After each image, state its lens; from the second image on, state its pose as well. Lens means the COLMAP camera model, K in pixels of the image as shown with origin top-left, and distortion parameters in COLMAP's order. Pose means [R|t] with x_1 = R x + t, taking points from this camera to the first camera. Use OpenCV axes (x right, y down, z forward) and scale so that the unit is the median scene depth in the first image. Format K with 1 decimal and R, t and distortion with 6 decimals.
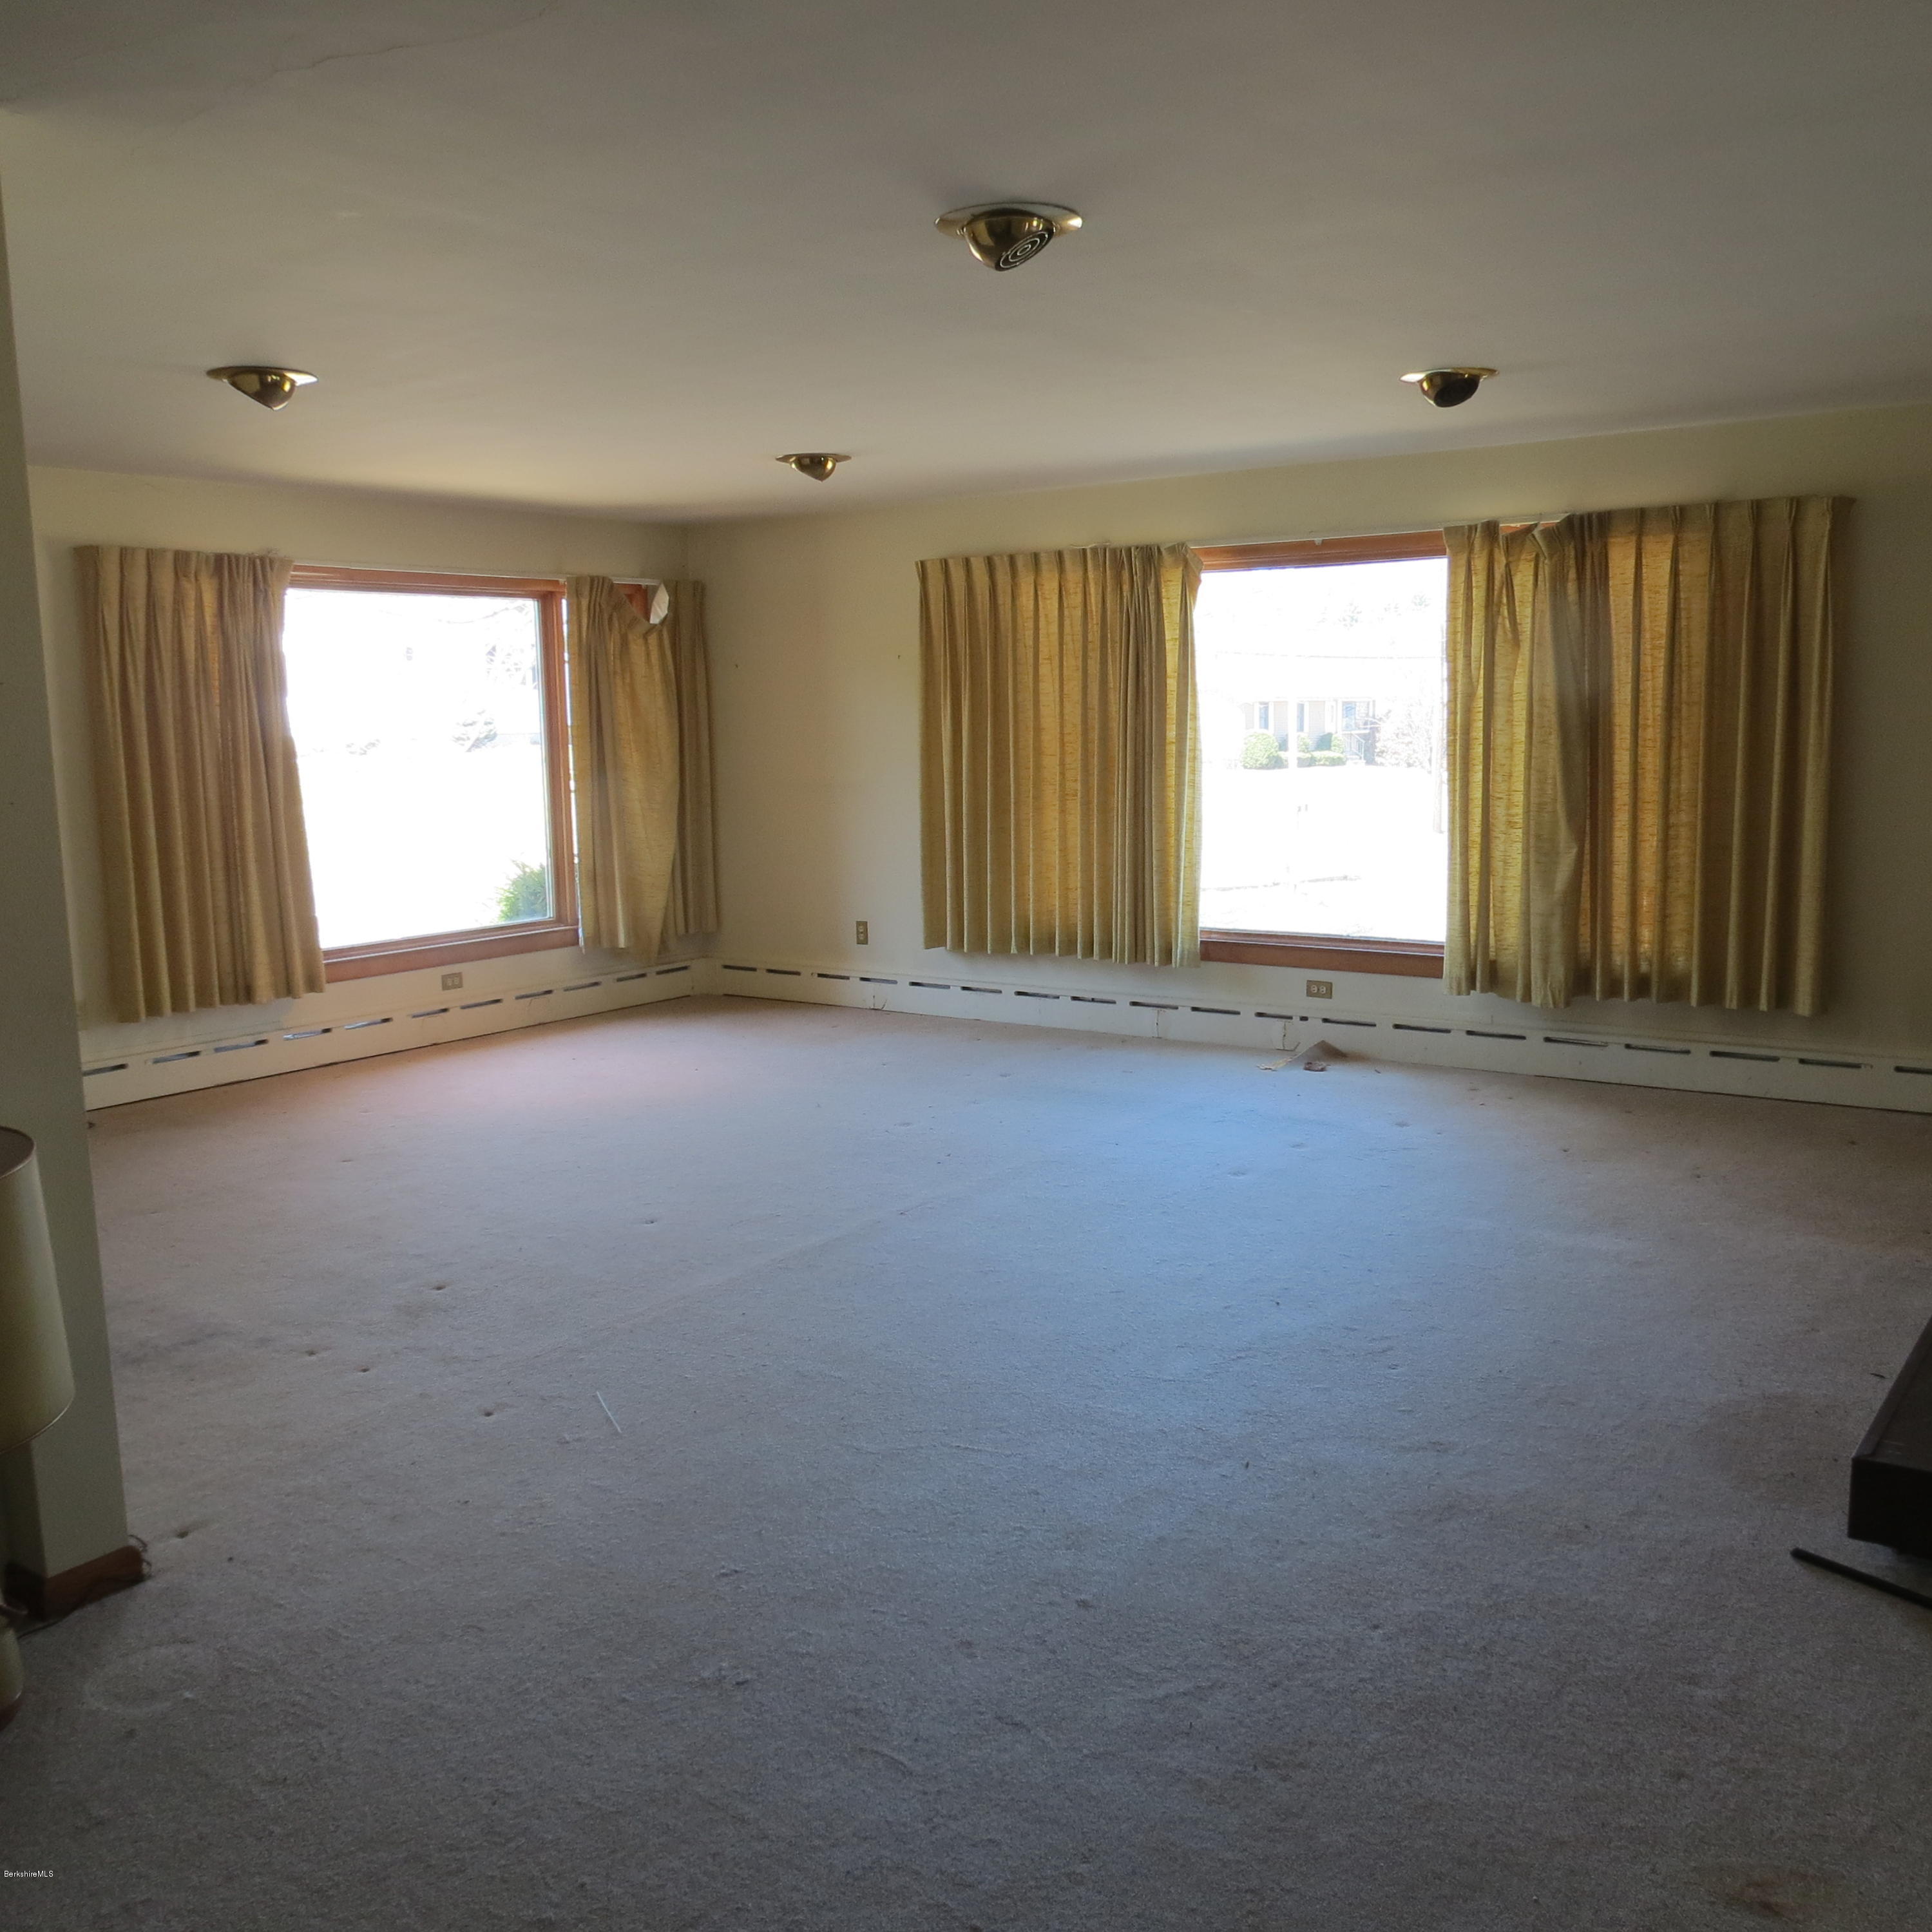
lens RADIAL K [[1810.7, 0, 963.3], [0, 1810.7, 968.8], [0, 0, 1]] dist [-0.031587, 0.000000]
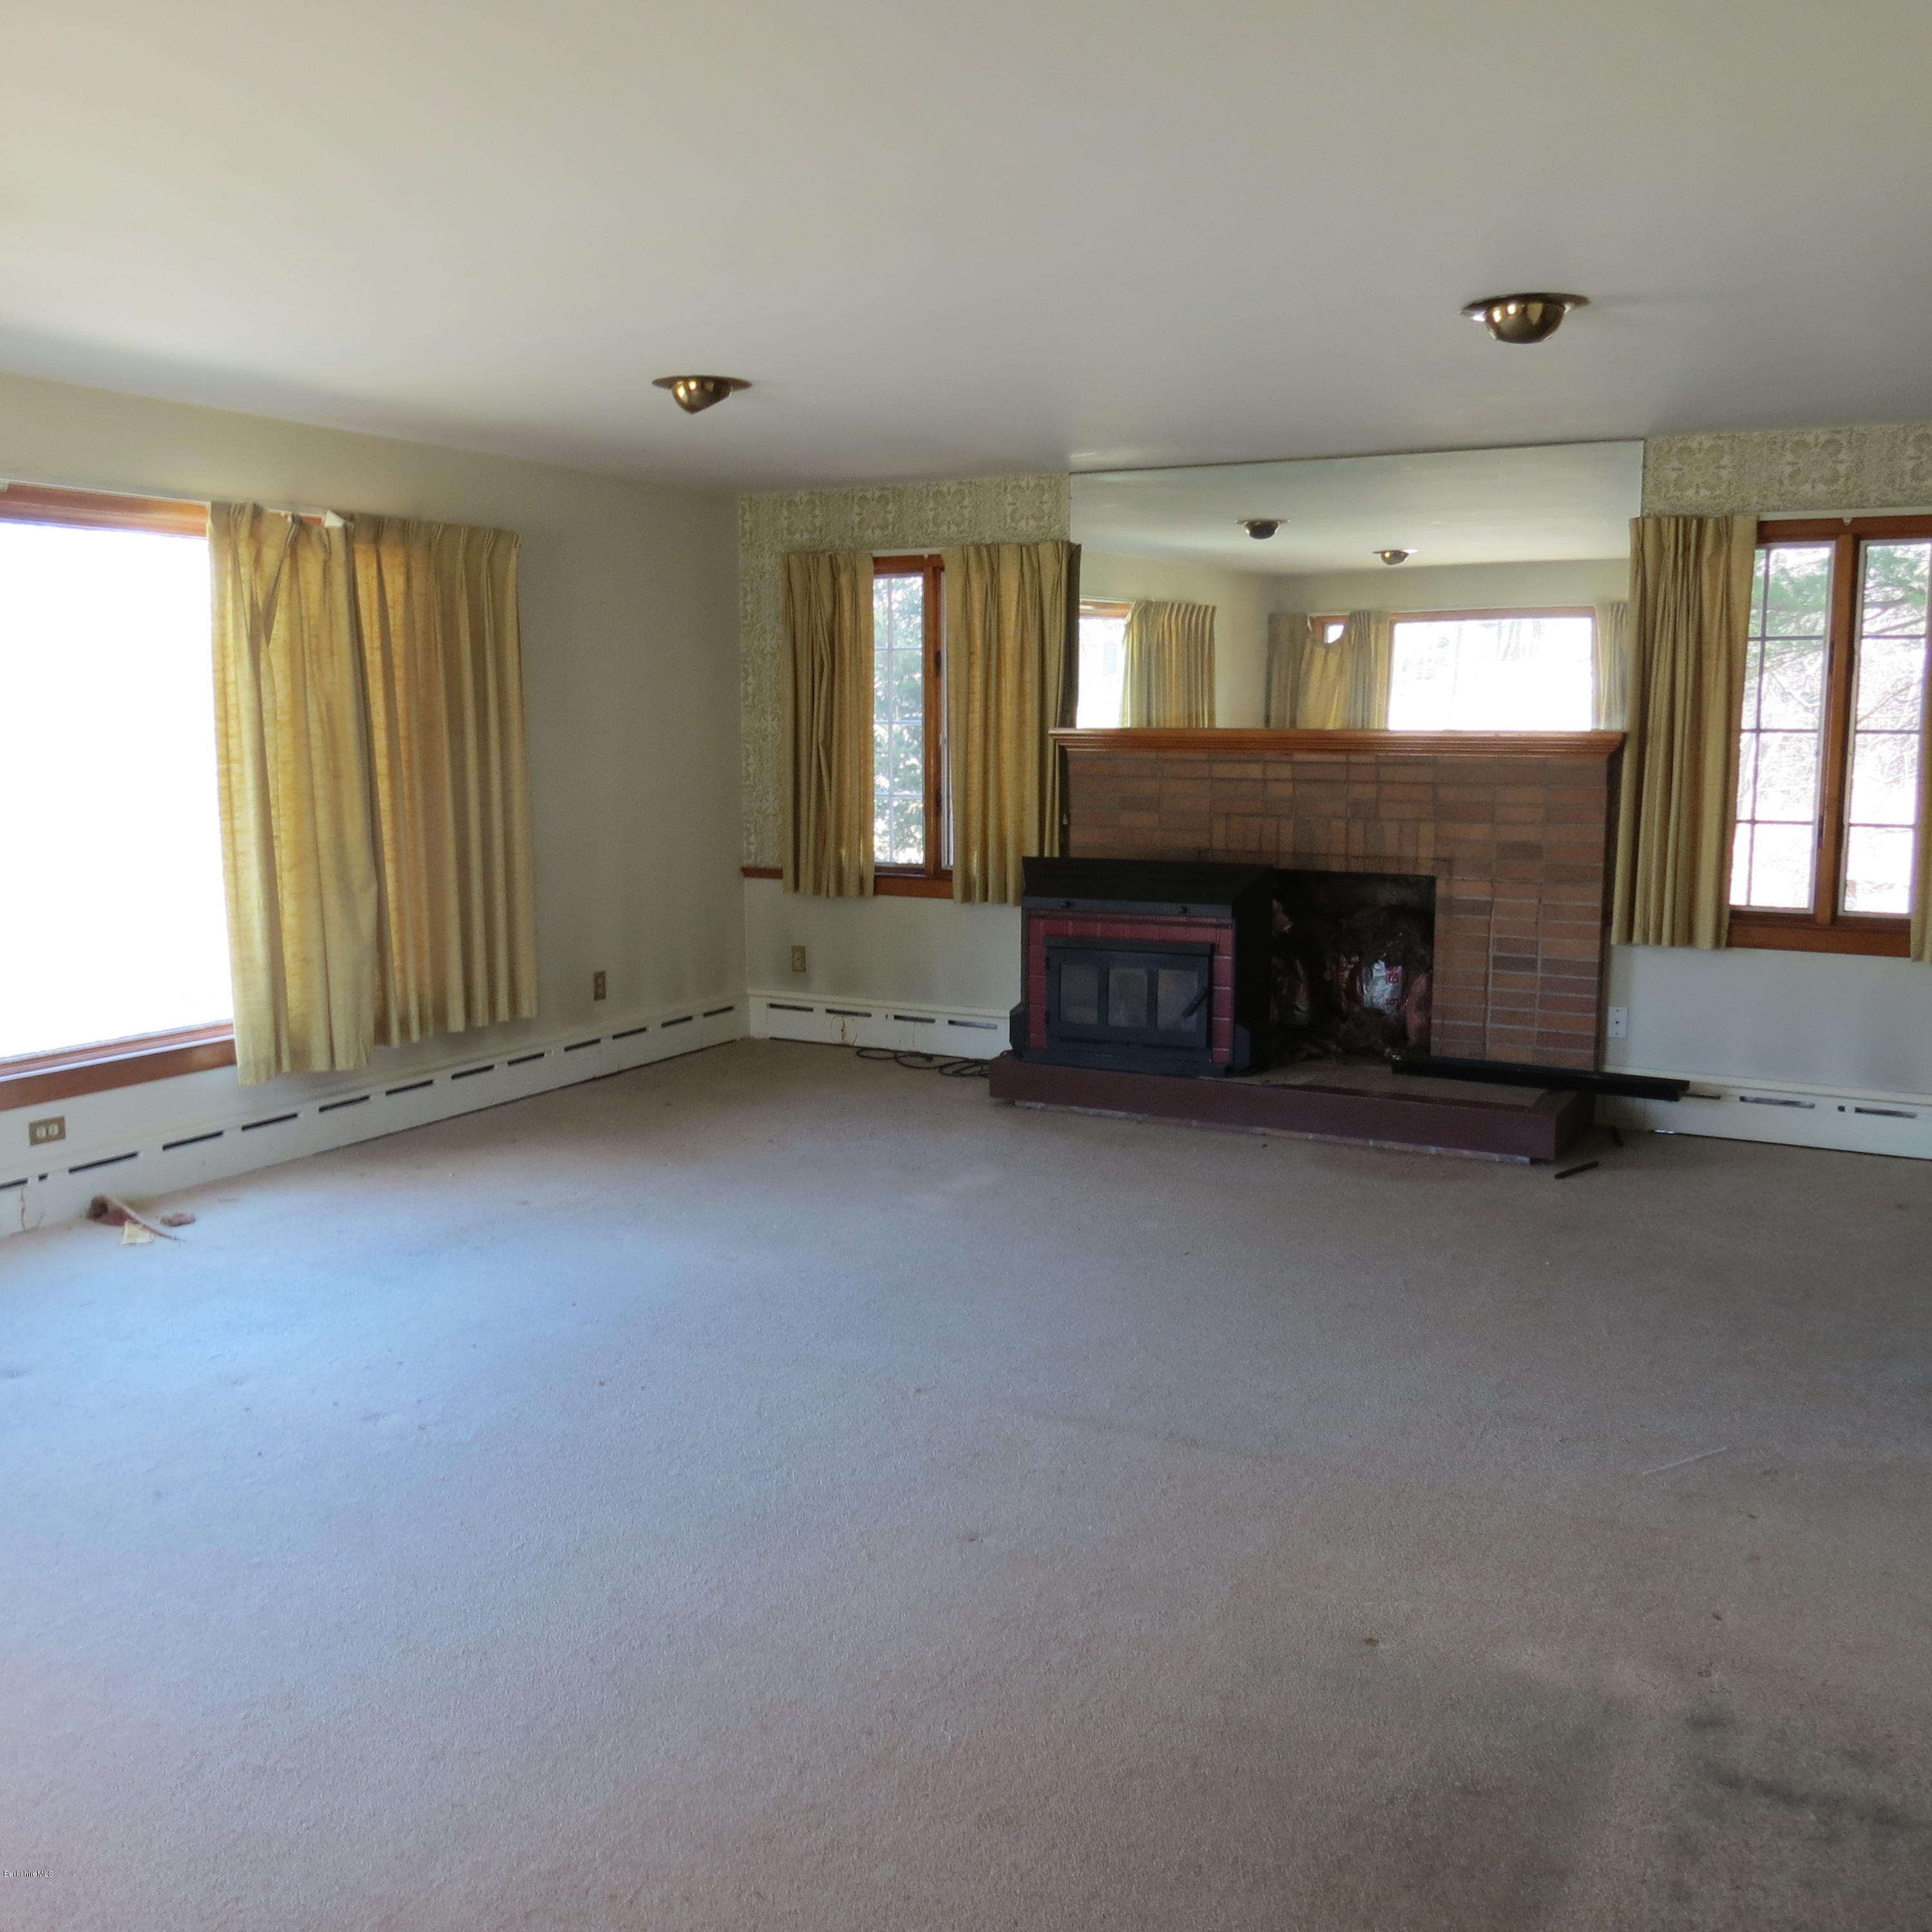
lens RADIAL K [[1810.7, 0, 963.5], [0, 1810.7, 964.4], [0, 0, 1]] dist [-0.031587, 0.000000]
pose [[-0.125852, -0.113160, 0.985574, -0.538158], [0.145533, 0.980619, 0.131175, -0.093725], [-0.981316, 0.159943, -0.106944, 0.740558]]
